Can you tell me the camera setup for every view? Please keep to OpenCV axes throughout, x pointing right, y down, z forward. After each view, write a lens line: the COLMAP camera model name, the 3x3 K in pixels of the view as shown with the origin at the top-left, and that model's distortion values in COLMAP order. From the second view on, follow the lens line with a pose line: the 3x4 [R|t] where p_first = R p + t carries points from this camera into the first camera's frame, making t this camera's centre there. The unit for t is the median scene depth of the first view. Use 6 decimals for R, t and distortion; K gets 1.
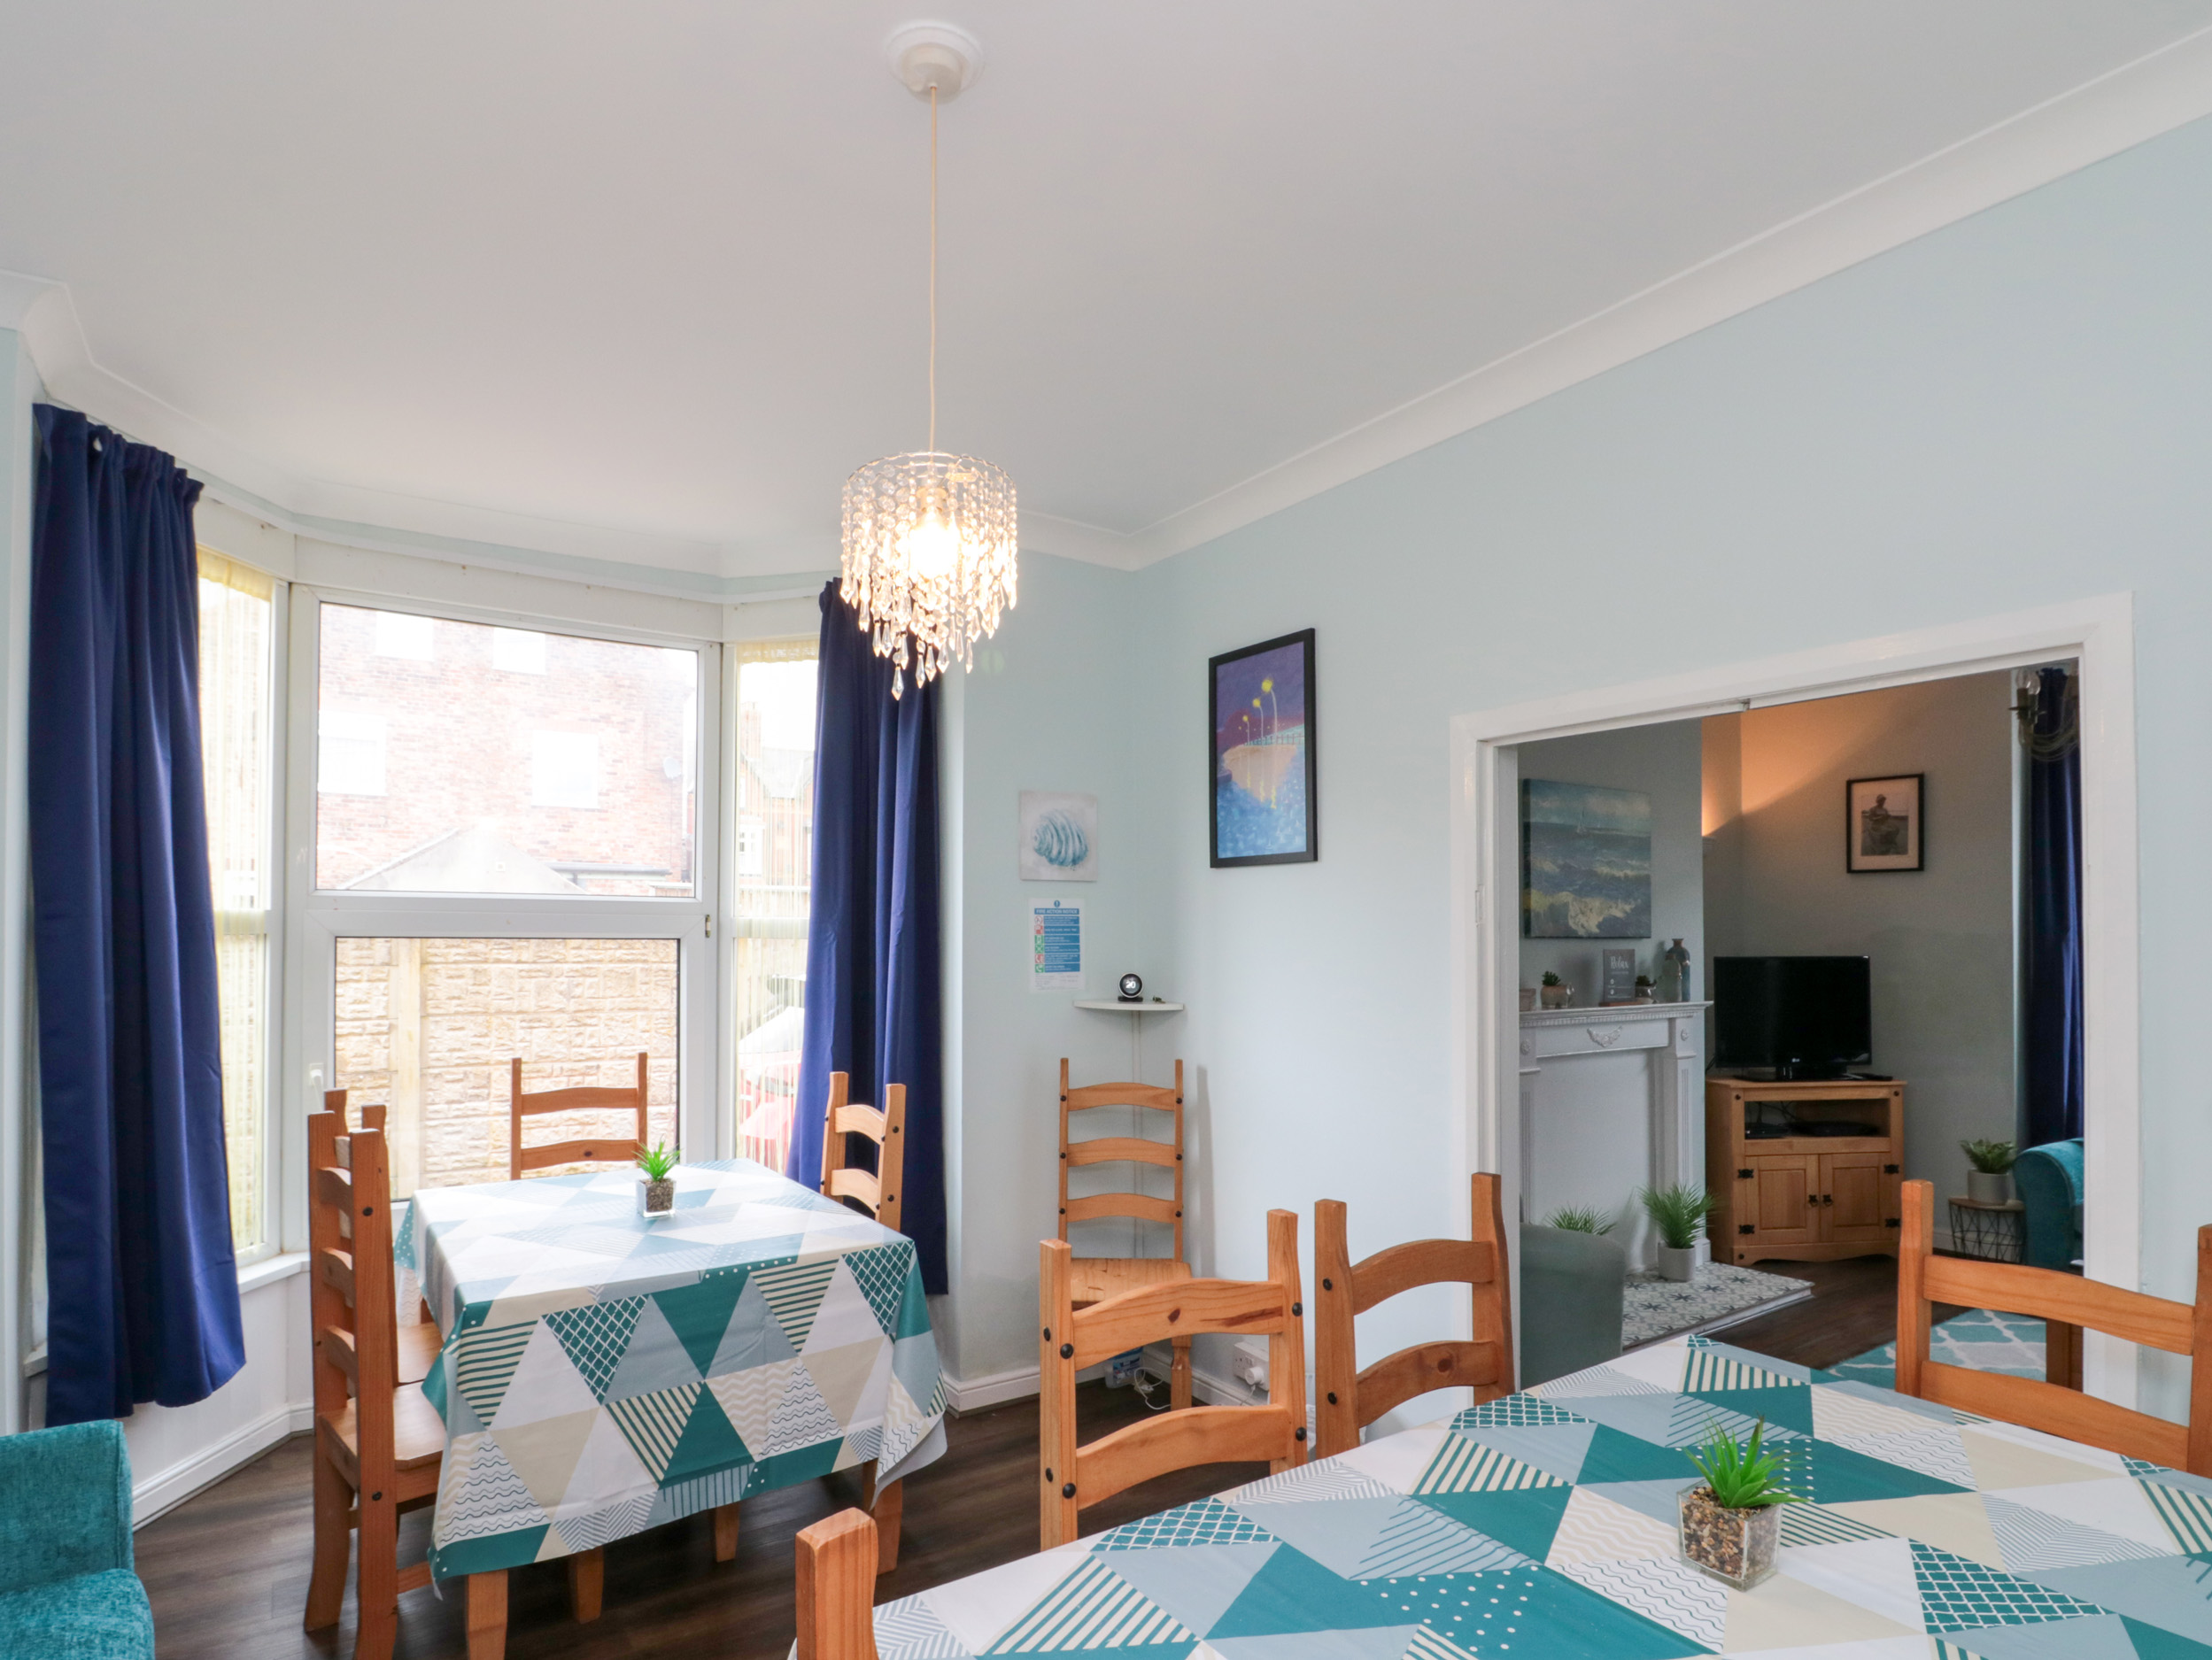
lens RADIAL K [[1197.8, 0, 1130.2], [0, 1197.8, 913.7], [0, 0, 1]] dist [-0.000227, -0.009935]
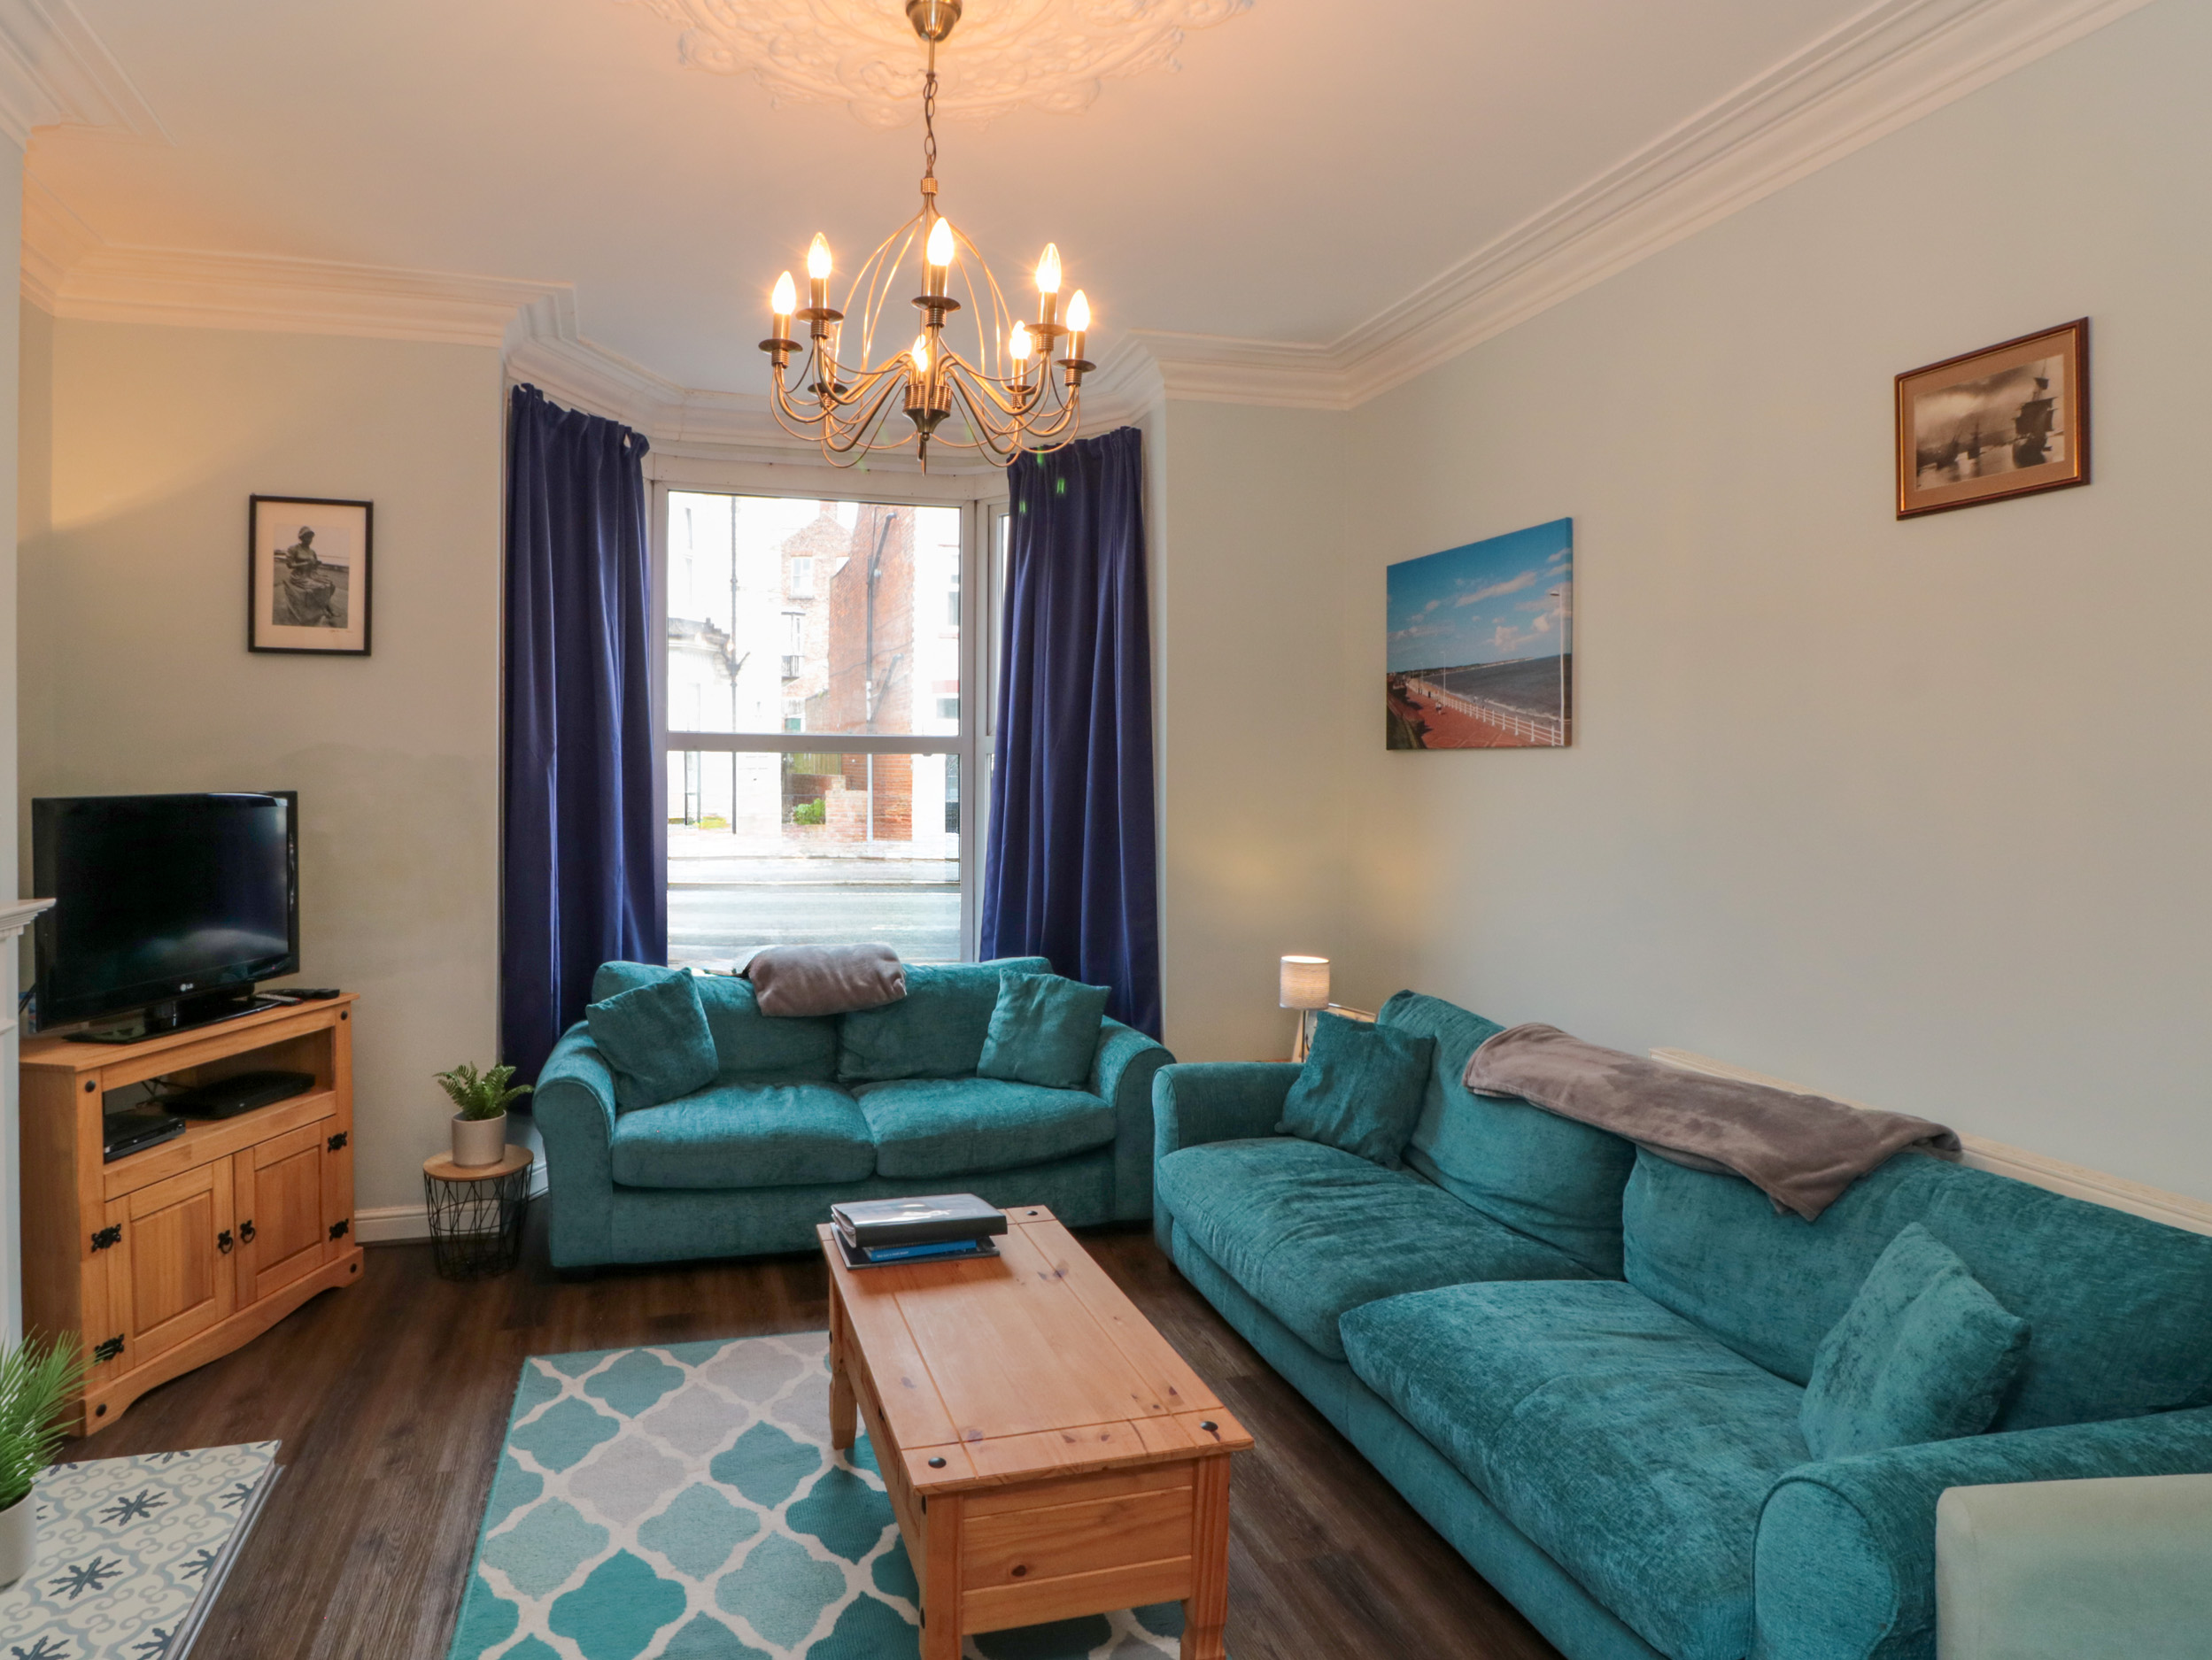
lens RADIAL K [[1197.8, 0, 952.9], [0, 1197.8, 797.0], [0, 0, 1]] dist [-0.000227, -0.009935]
pose [[0.350102, -0.017028, 0.936557, 0.279929], [-0.024647, 0.999321, 0.027382, 0.022166], [-0.936387, -0.032670, 0.349444, 0.784454]]
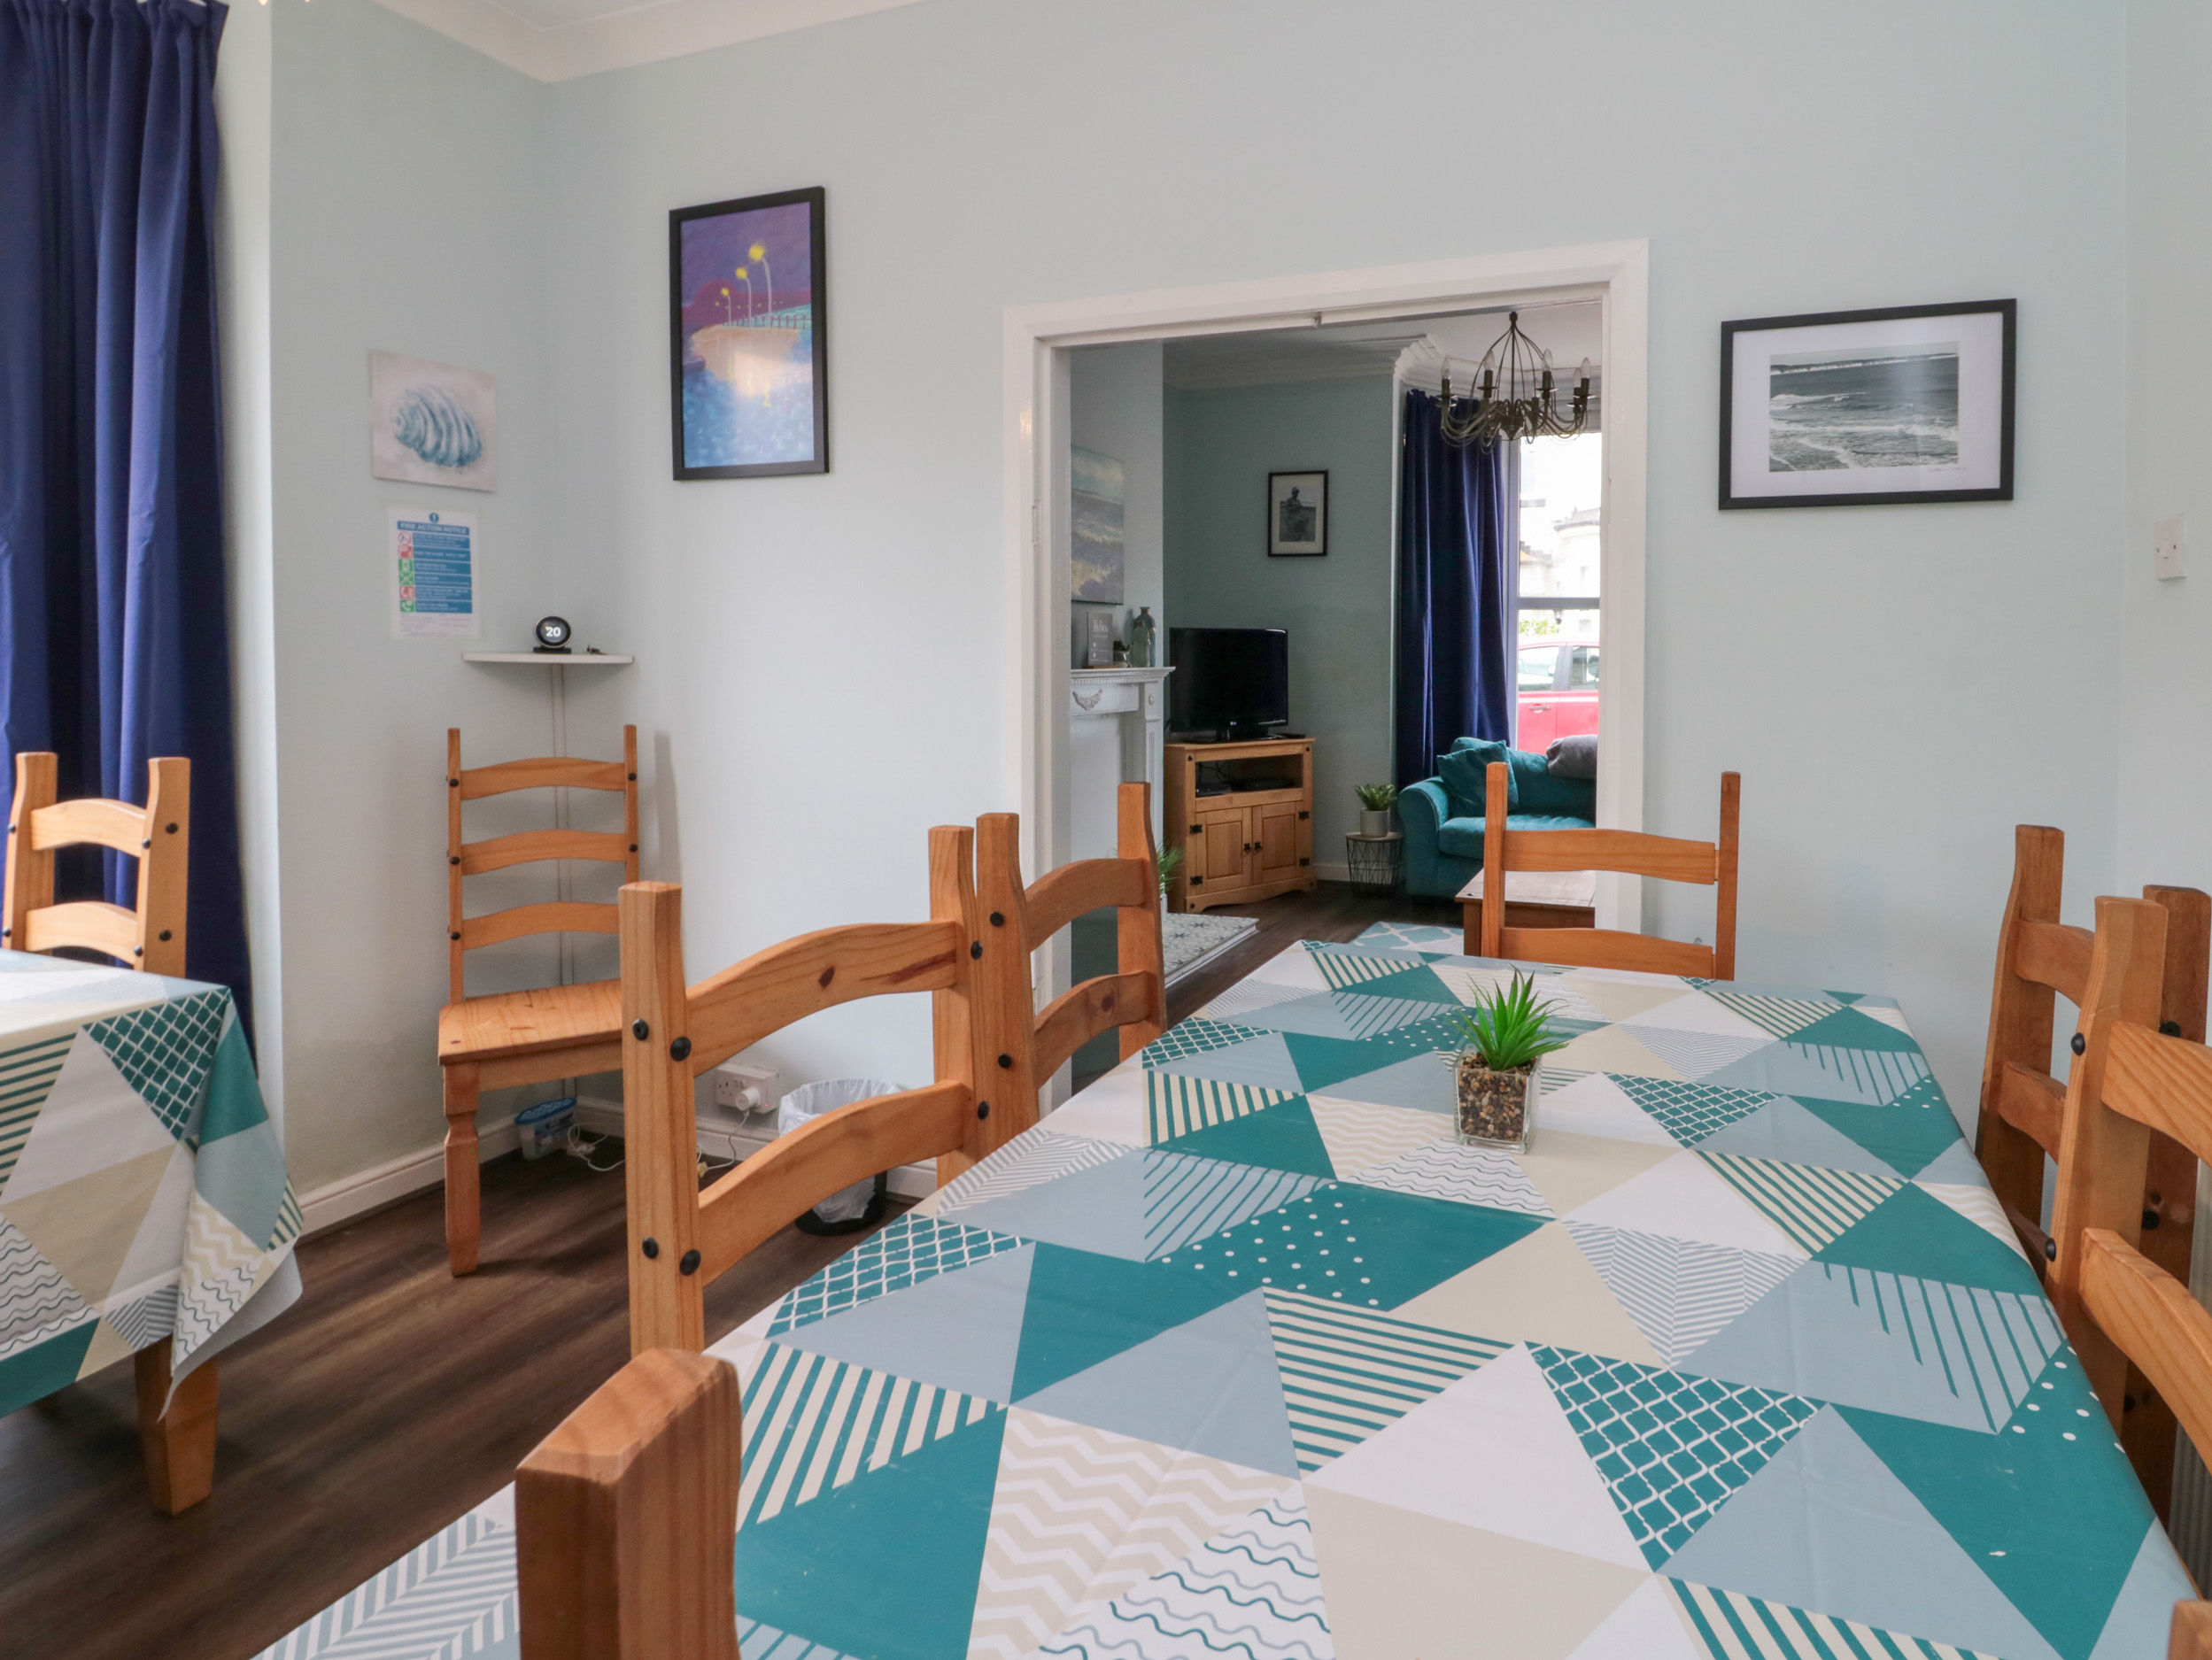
lens RADIAL K [[1197.8, 0, 1265.8], [0, 1197.8, 678.7], [0, 0, 1]] dist [-0.000227, -0.009935]
pose [[0.821572, -0.012830, 0.569961, -0.068319], [-0.011268, 0.999186, 0.038733, 0.061890], [-0.569994, -0.038244, 0.820758, 0.136207]]
